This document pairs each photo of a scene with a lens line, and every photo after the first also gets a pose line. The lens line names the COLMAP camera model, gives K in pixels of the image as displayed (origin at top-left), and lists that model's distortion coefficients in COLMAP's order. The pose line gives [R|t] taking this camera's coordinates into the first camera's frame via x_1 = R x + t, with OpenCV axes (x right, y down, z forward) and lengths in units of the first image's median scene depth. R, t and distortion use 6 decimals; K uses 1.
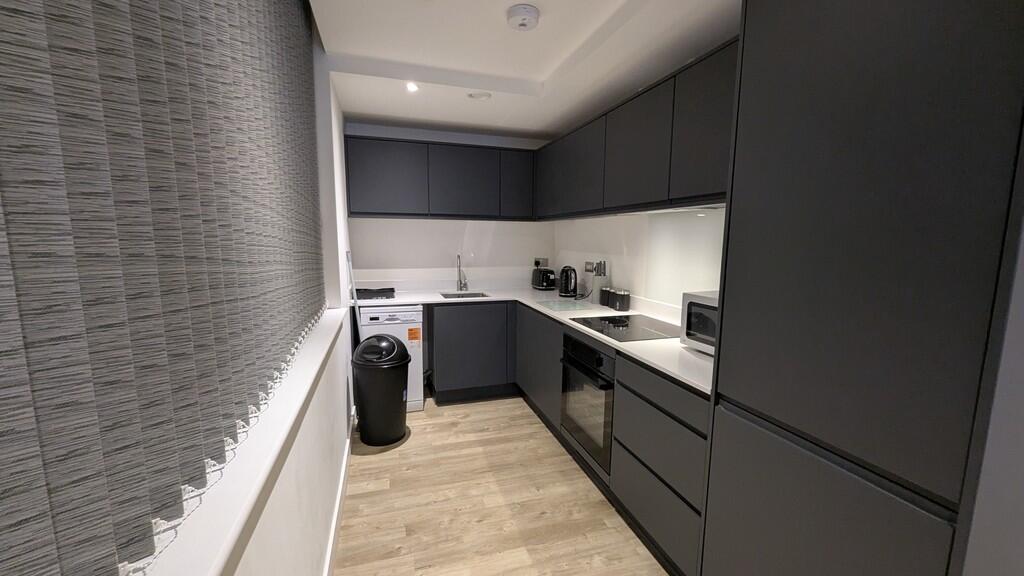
lens RADIAL K [[410.3, 0, 515.5], [0, 410.3, 293.2], [0, 0, 1]] dist [0.009311, 0.000068]
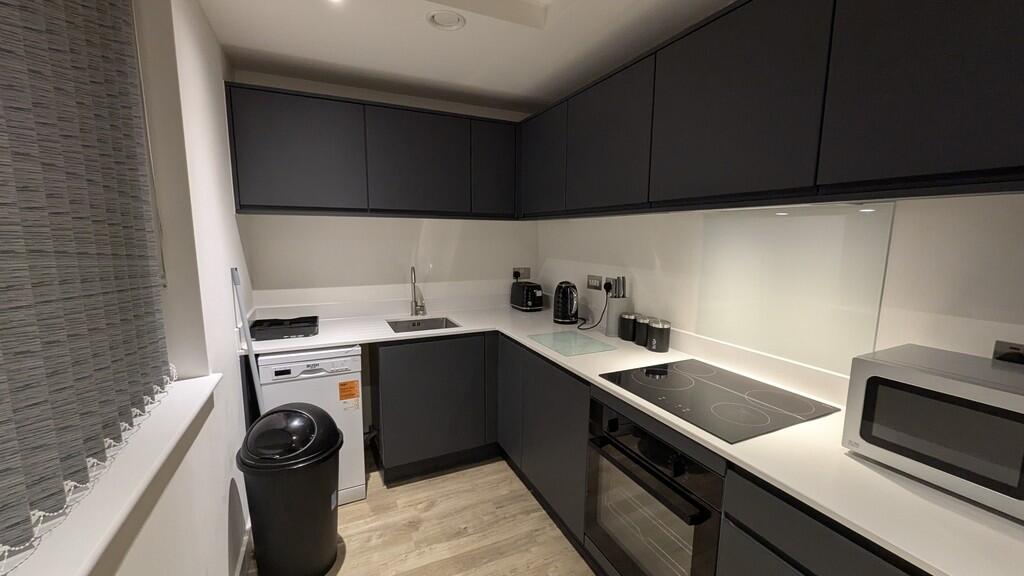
lens RADIAL K [[410.3, 0, 515.5], [0, 410.3, 293.2], [0, 0, 1]] dist [0.009311, 0.000068]
pose [[0.991092, -0.018899, 0.131832, -0.063649], [0.017285, 0.999761, 0.013379, -0.060771], [-0.132053, -0.010981, 0.991182, 0.303939]]
